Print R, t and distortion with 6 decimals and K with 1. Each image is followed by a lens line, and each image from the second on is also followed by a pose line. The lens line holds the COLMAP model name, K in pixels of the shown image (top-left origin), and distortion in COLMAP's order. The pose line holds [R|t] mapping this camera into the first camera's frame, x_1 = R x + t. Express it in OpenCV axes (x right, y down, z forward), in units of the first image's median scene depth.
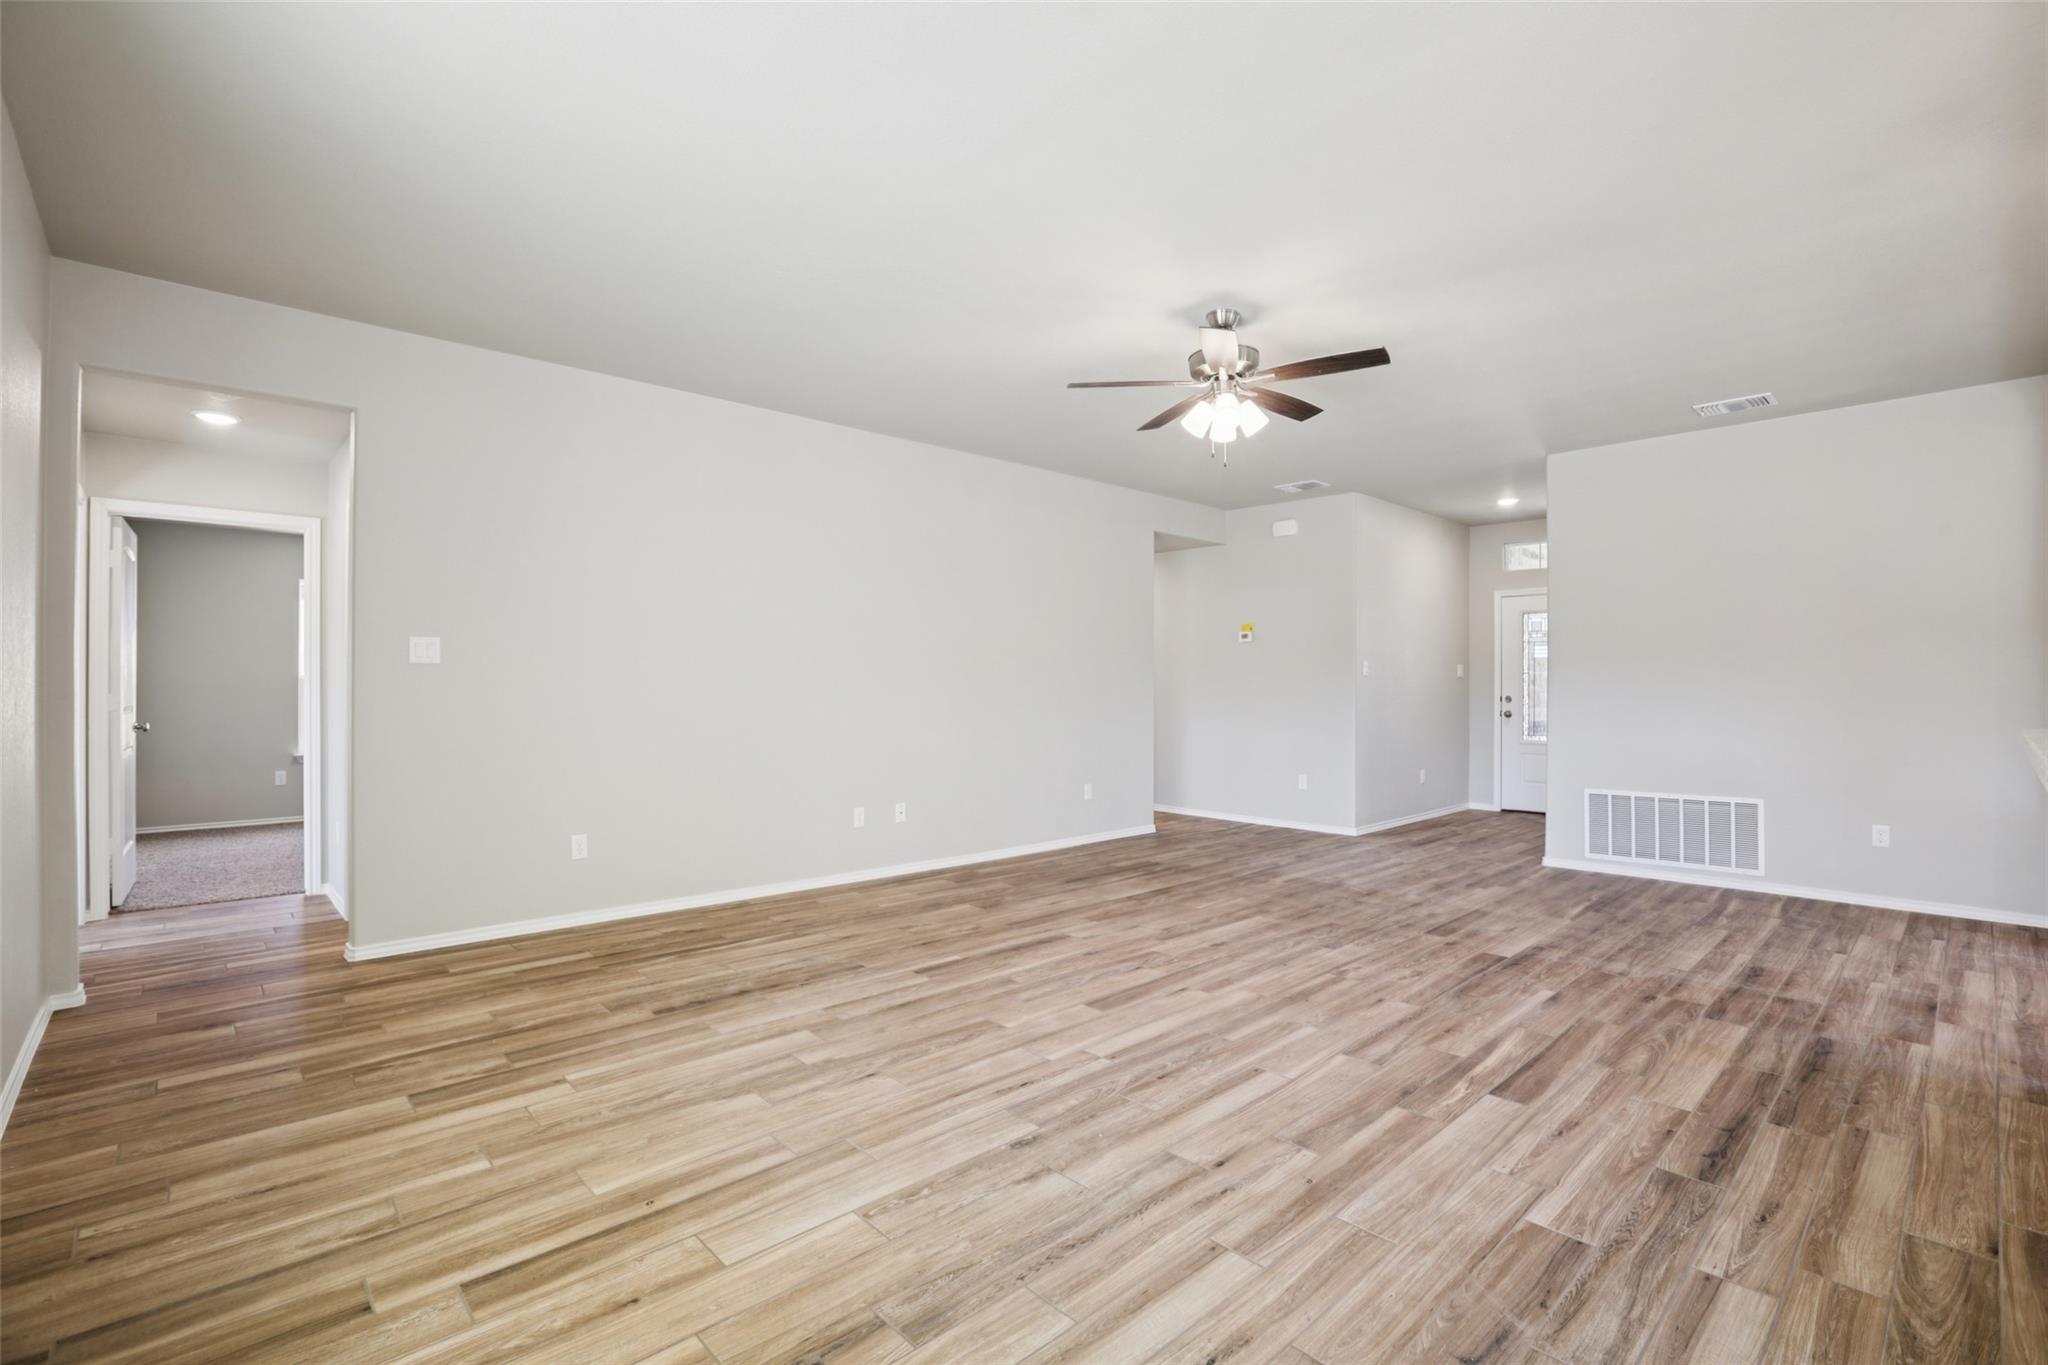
lens RADIAL K [[930.7, 0, 1041.0], [0, 930.7, 683.9], [0, 0, 1]] dist [-0.048553, 0.014269]
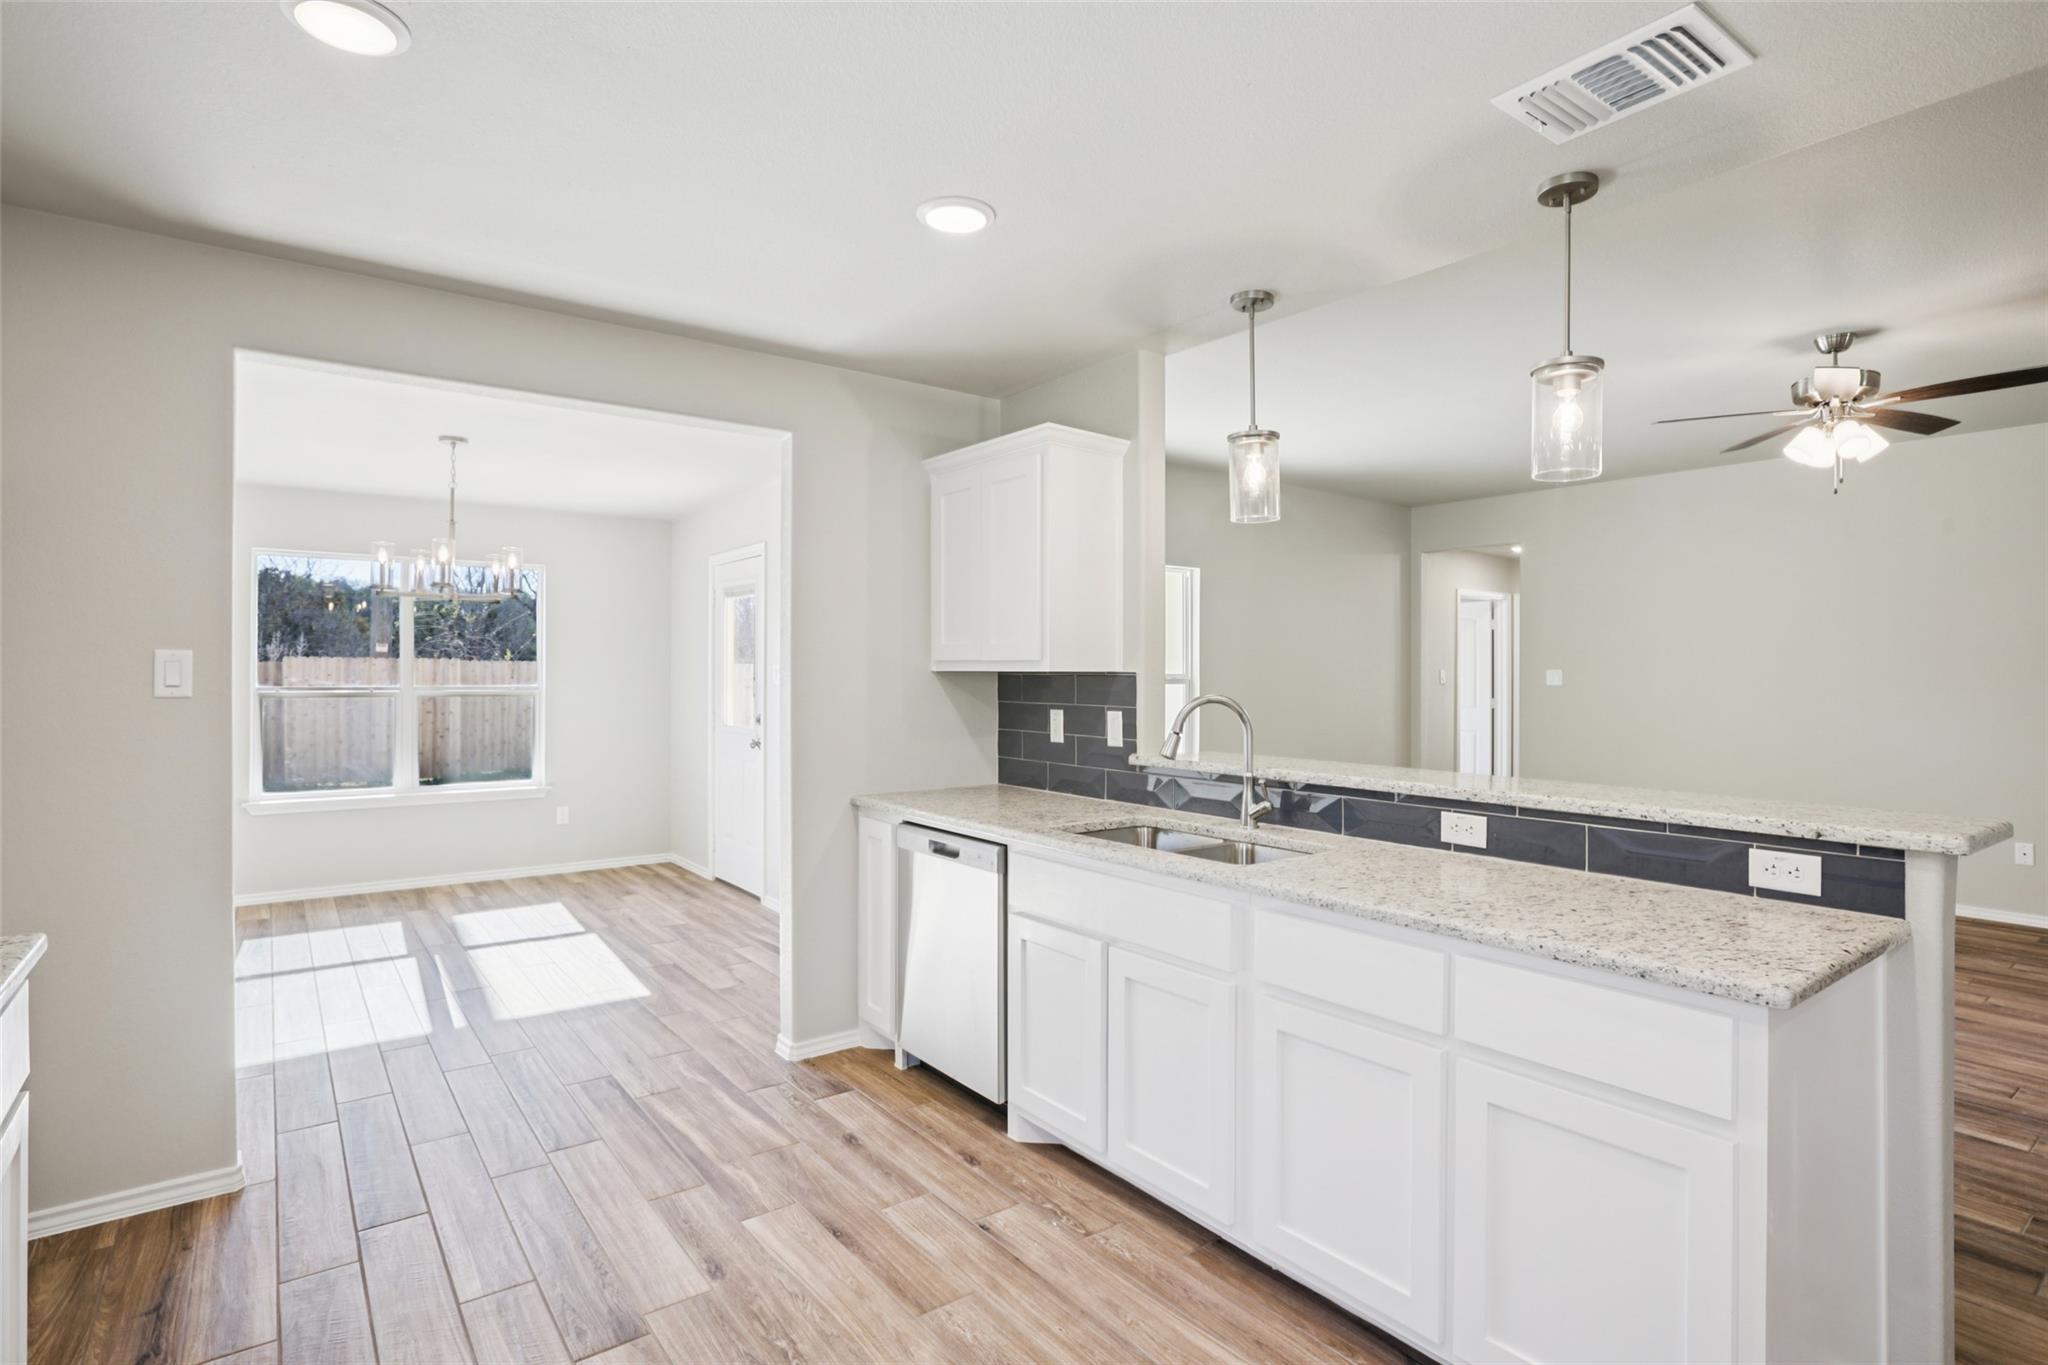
lens RADIAL K [[1029.9, 0, 1031.6], [0, 1029.9, 672.5], [0, 0, 1]] dist [-0.047727, 0.024255]
pose [[-0.111946, -0.004382, -0.993705, 1.523032], [-0.003118, 0.999987, -0.004059, -0.043225], [0.993709, 0.002644, -0.111958, 0.303329]]
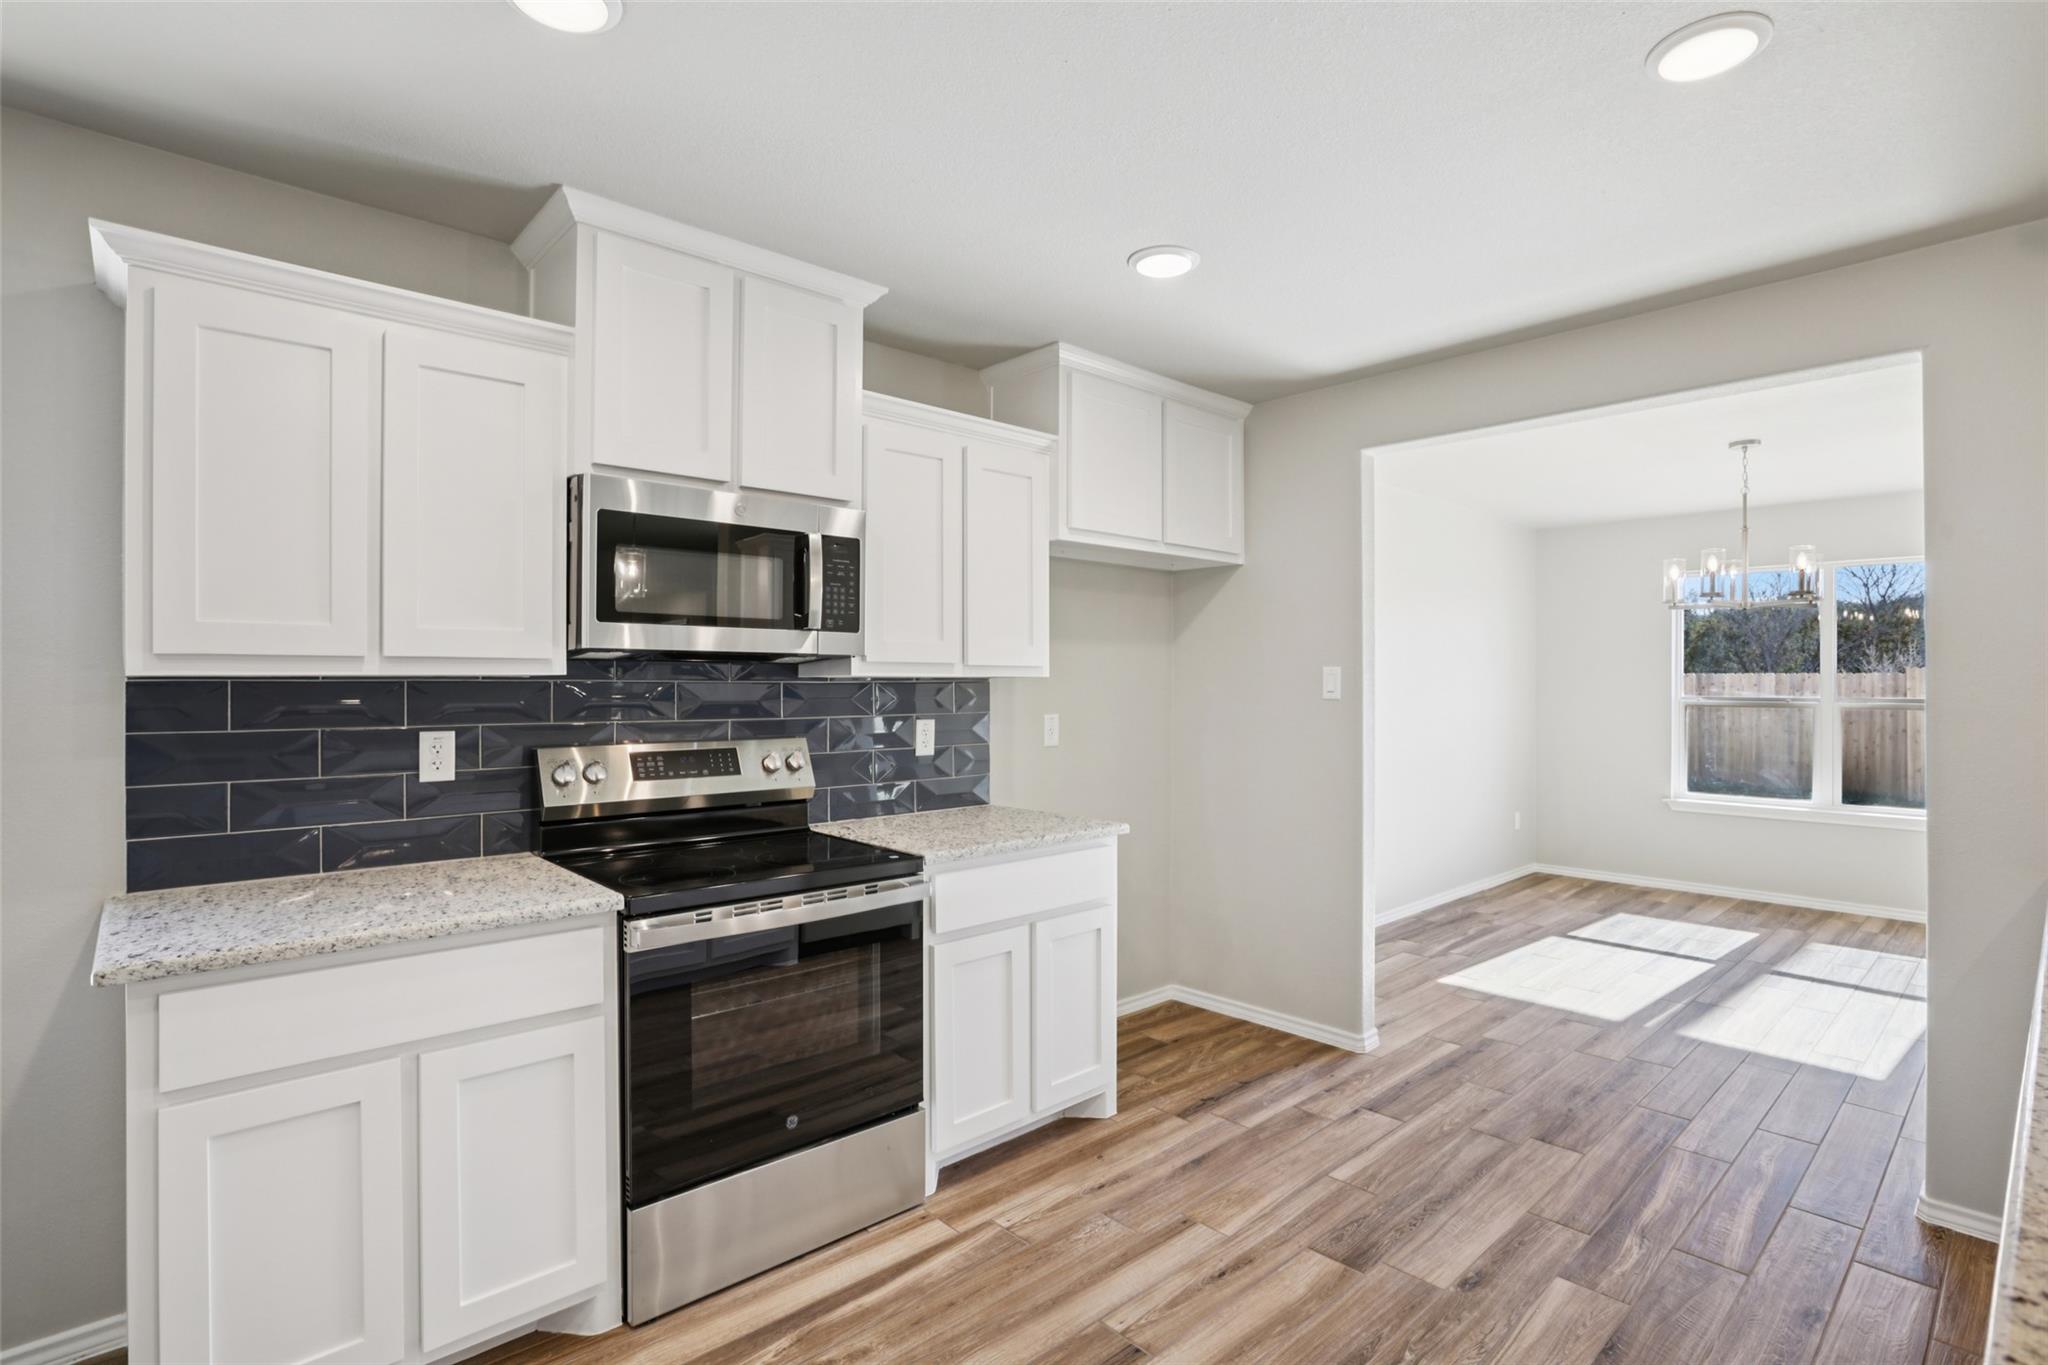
lens RADIAL K [[978.1, 0, 1024.0], [0, 978.1, 682.5], [0, 0, 1]] dist [-0.054219, 0.015268]
pose [[-0.999692, -0.003328, 0.024600, 1.156690], [-0.003319, 0.999994, 0.000427, -0.043578], [-0.024601, 0.000345, -0.999697, 0.654440]]
